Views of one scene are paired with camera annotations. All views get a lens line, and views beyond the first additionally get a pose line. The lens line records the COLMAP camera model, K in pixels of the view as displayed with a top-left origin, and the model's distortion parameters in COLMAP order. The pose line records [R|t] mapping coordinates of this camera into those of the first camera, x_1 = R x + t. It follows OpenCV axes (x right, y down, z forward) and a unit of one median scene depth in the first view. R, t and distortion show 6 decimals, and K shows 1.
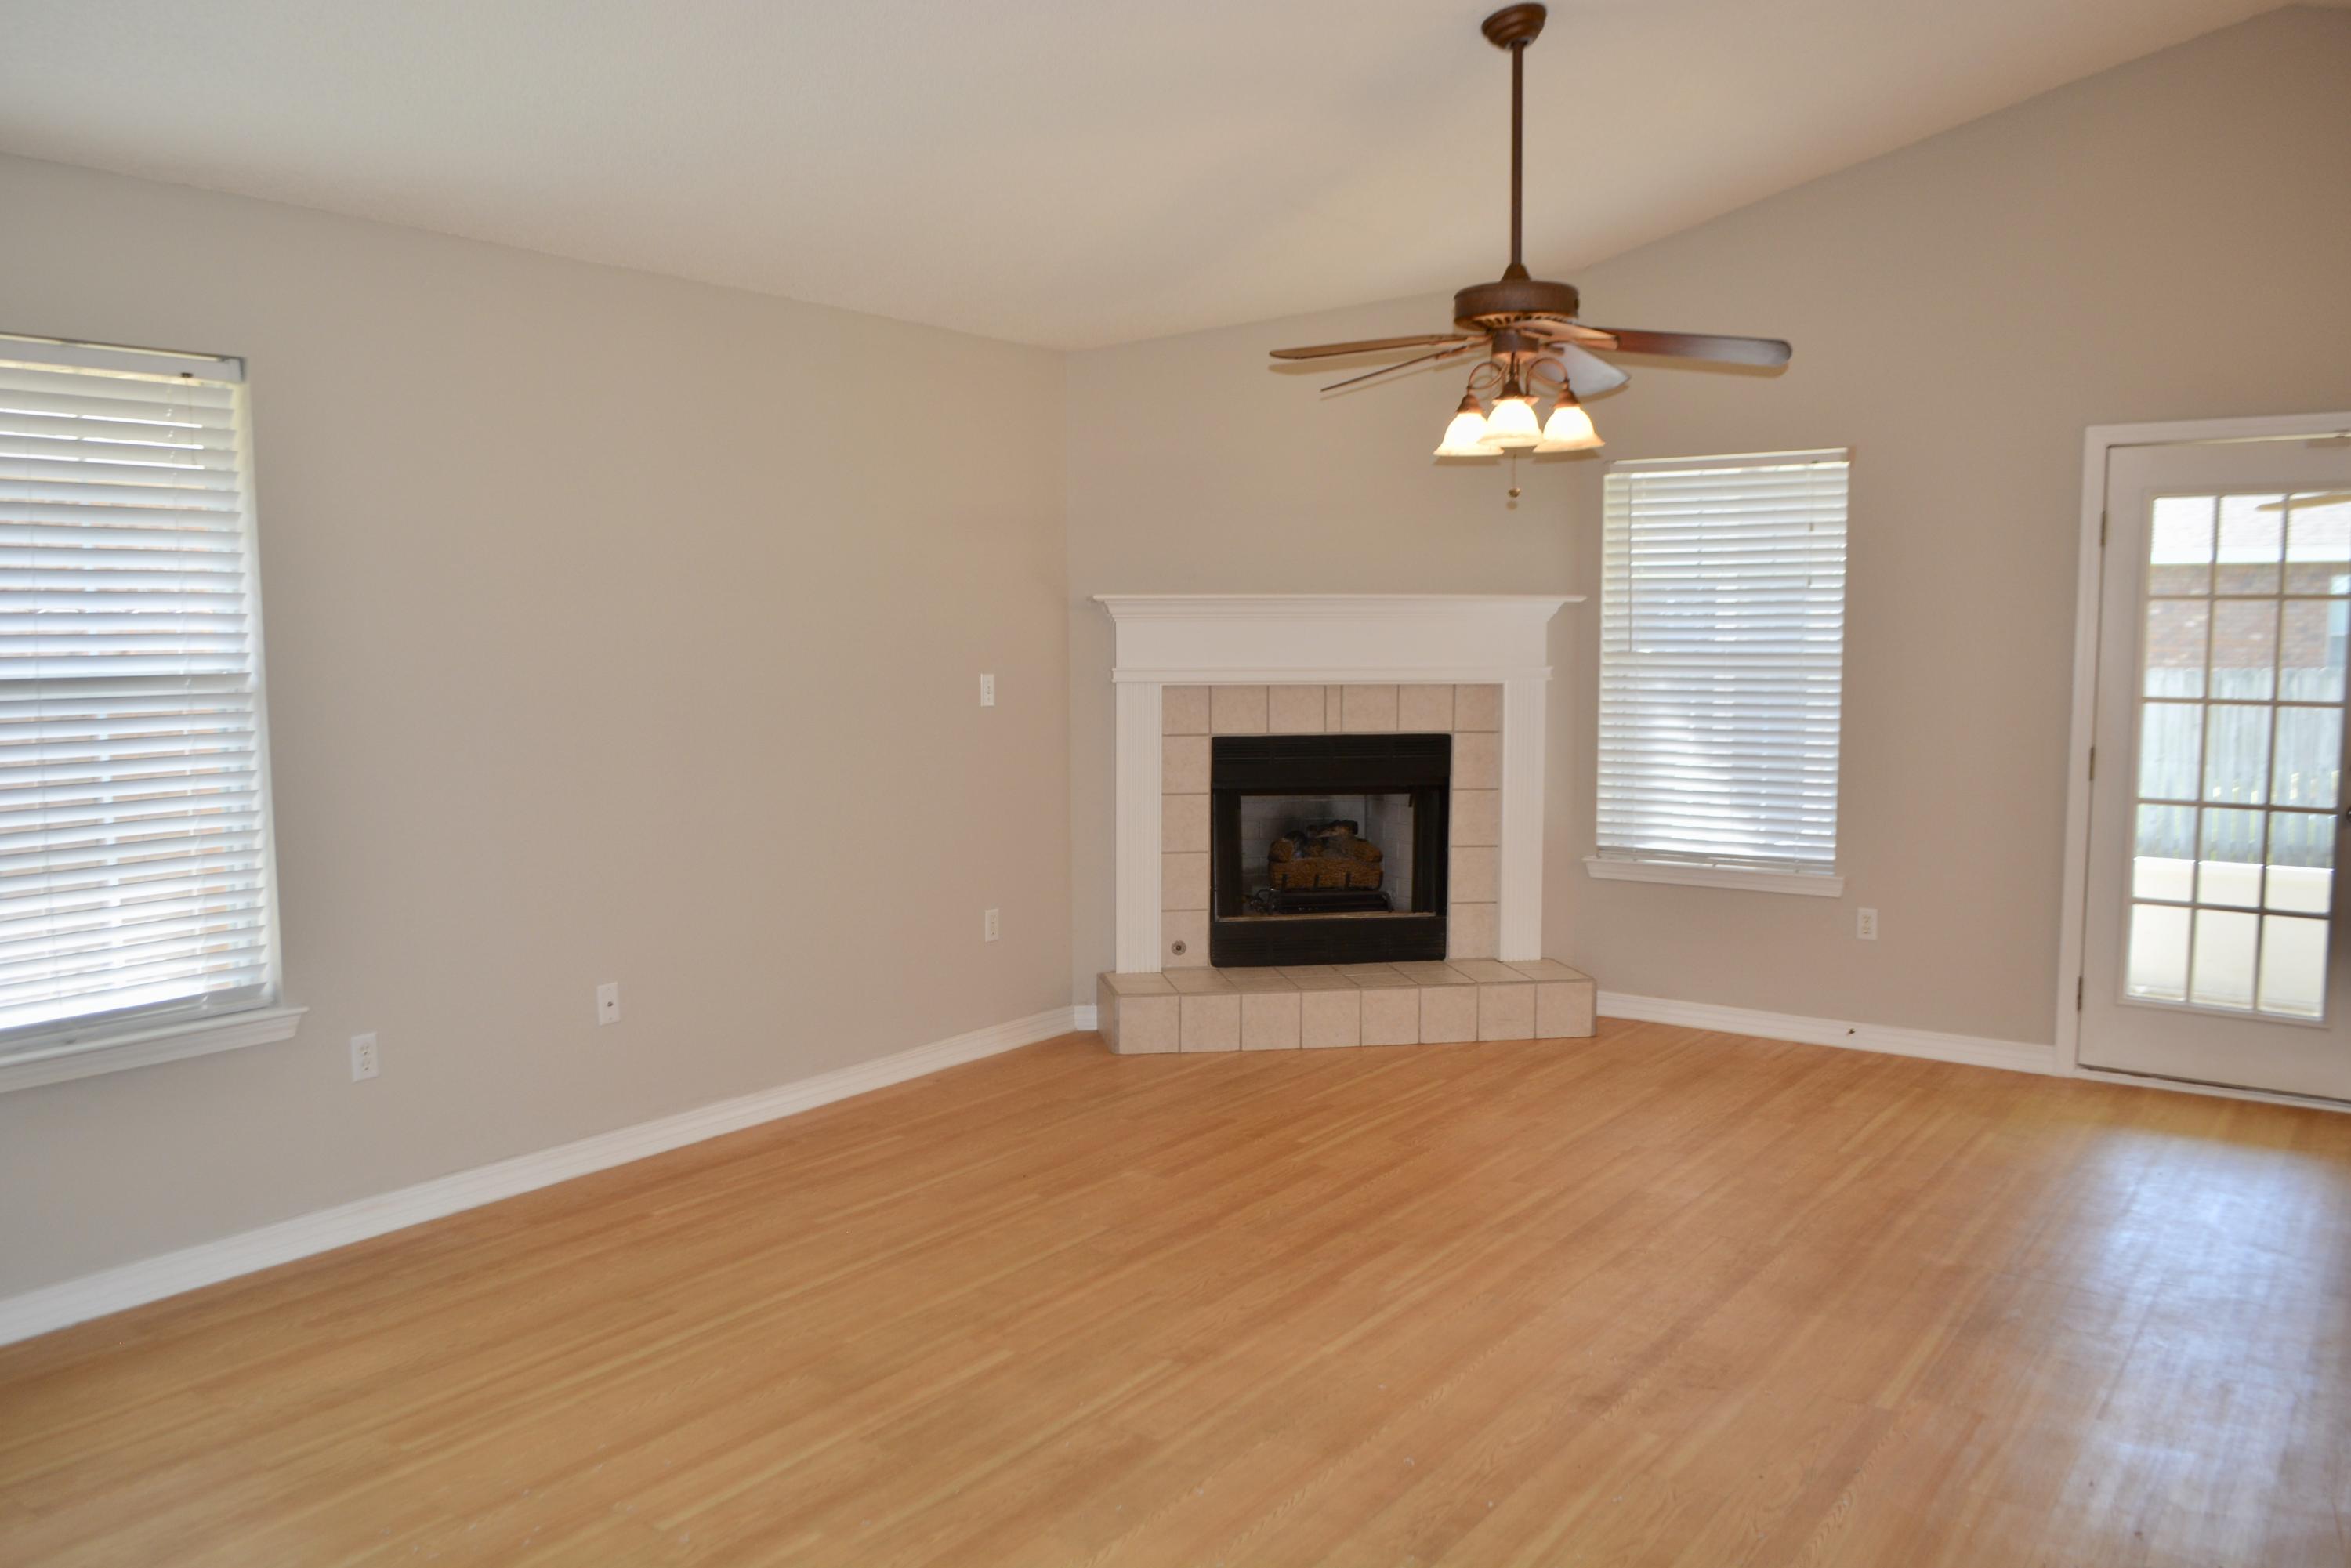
lens RADIAL K [[1821.5, 0, 1173.7], [0, 1821.5, 780.7], [0, 0, 1]] dist [-0.003556, -0.000308]
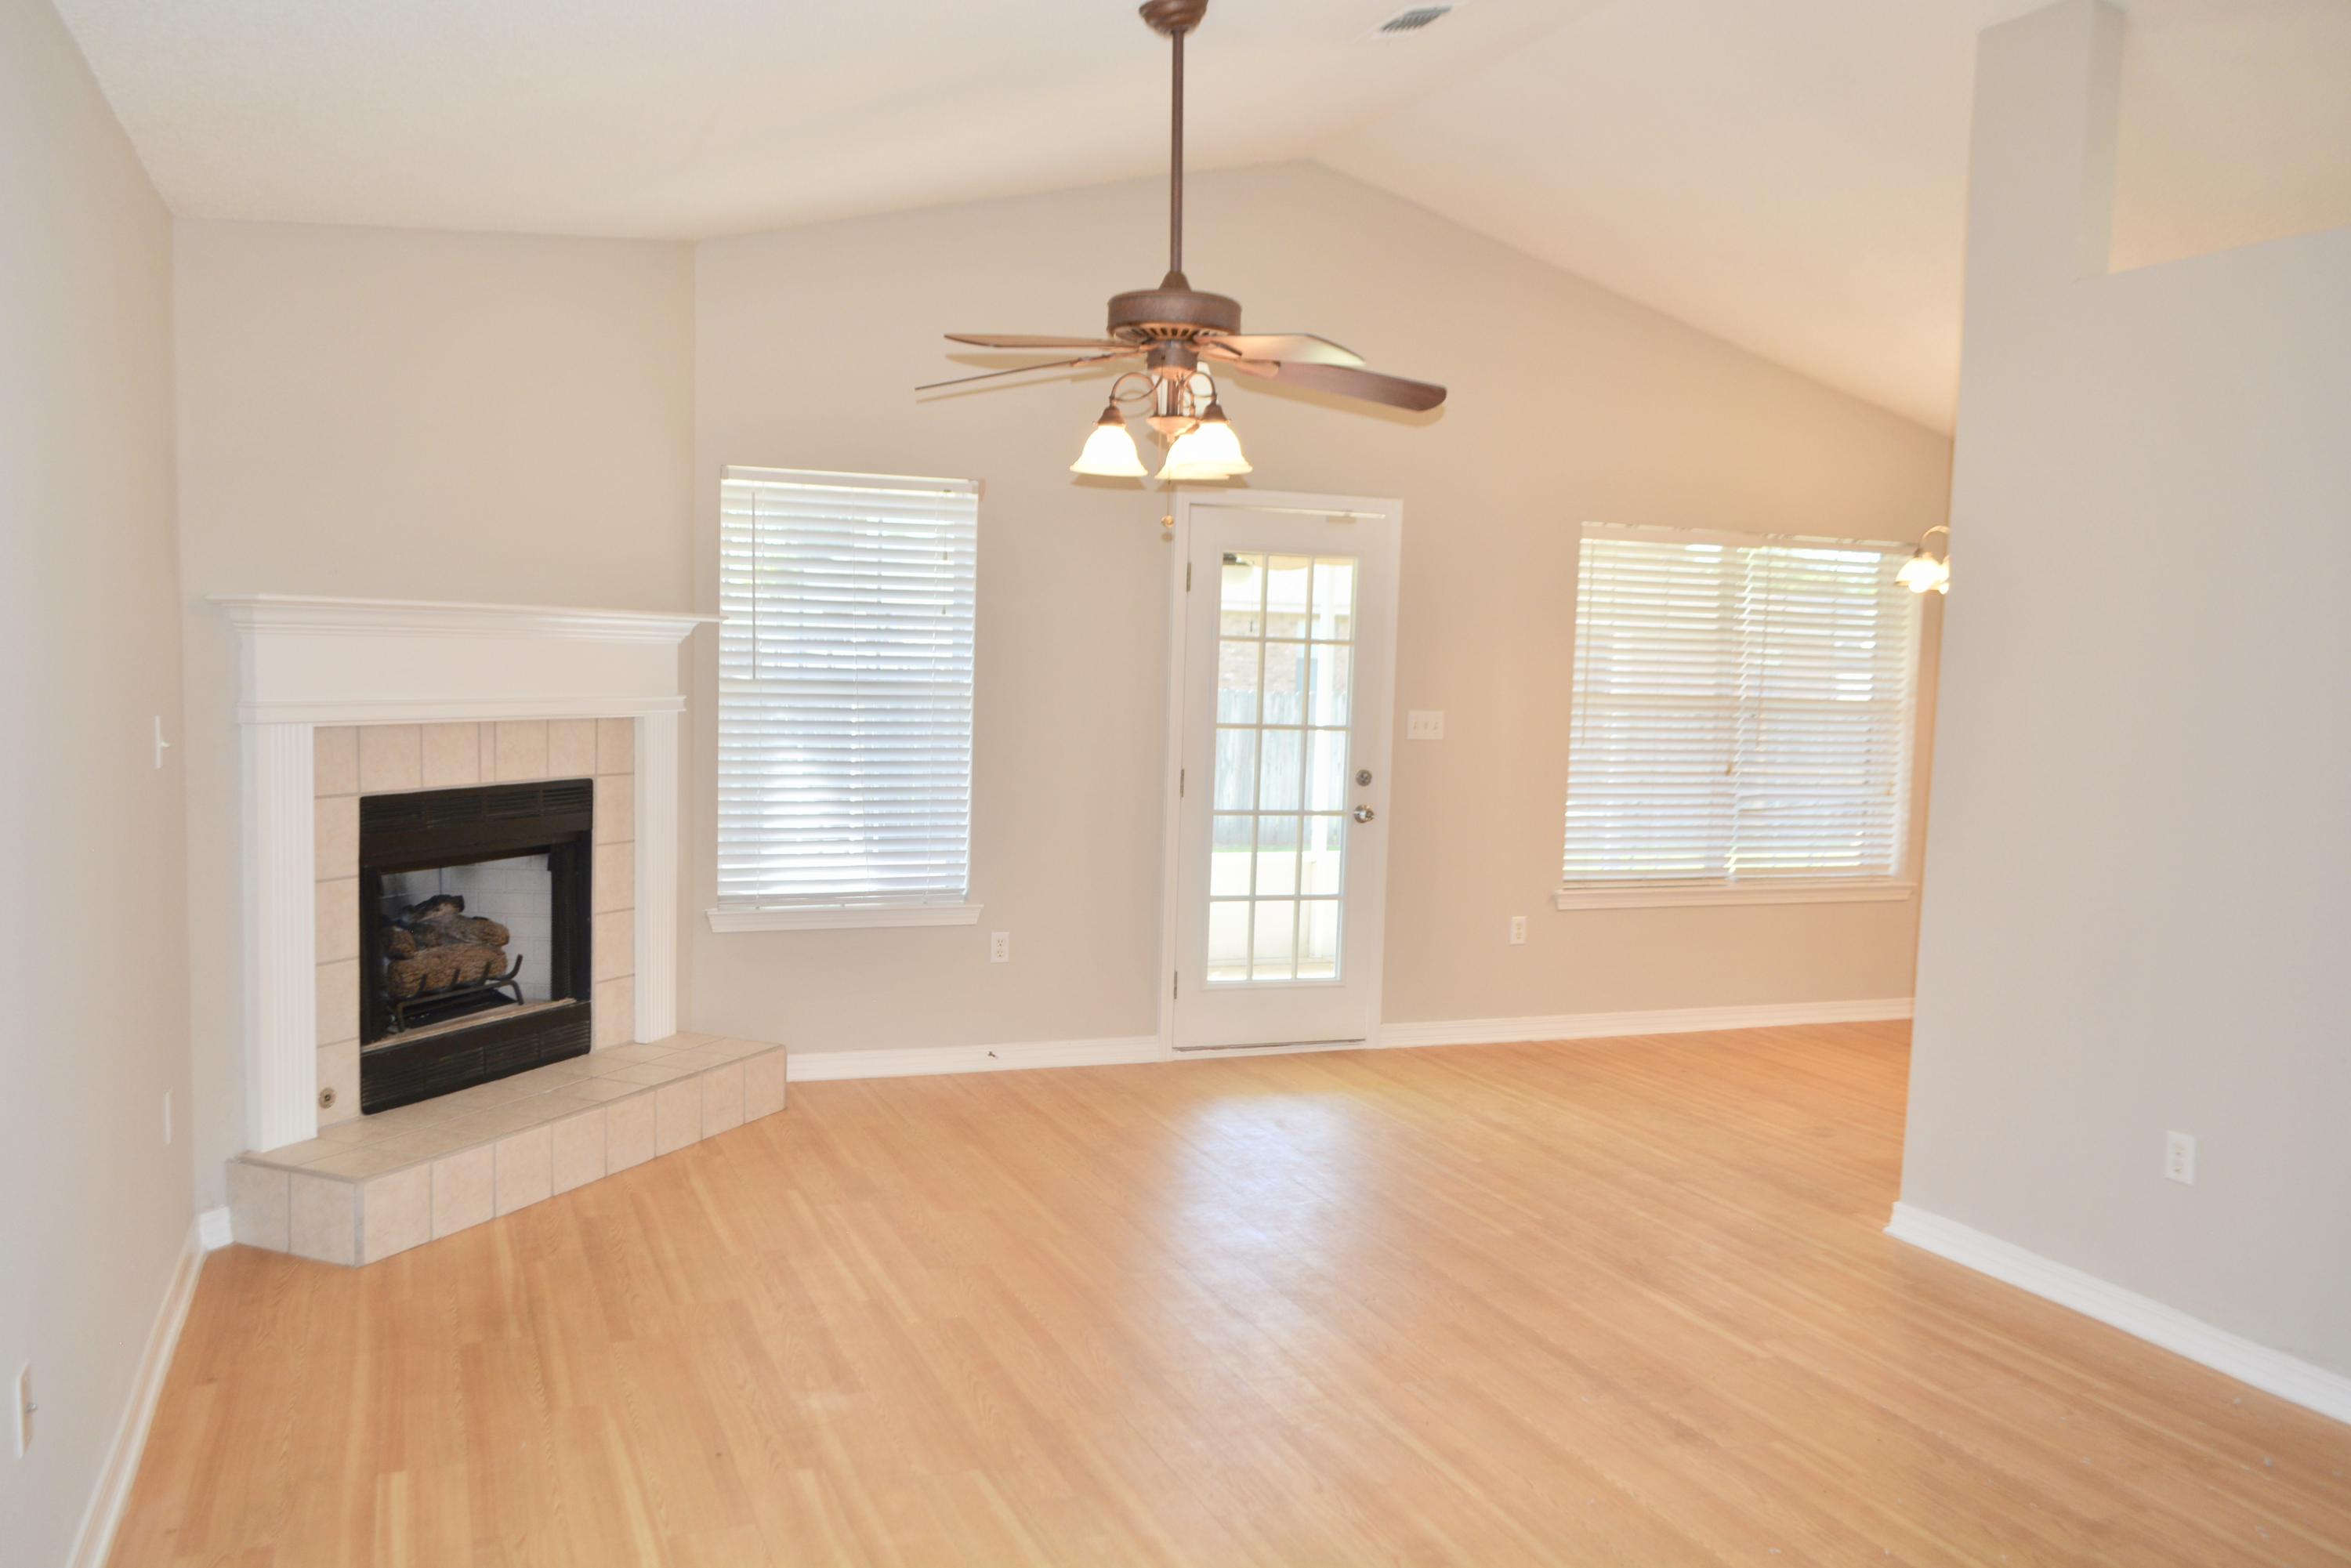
lens RADIAL K [[1821.5, 0, 1103.7], [0, 1821.5, 770.4], [0, 0, 1]] dist [-0.003556, -0.000308]
pose [[0.560348, -0.039508, 0.827314, -0.424059], [0.042570, 0.998915, 0.018870, -0.036960], [-0.827162, 0.024645, 0.561422, 0.368053]]
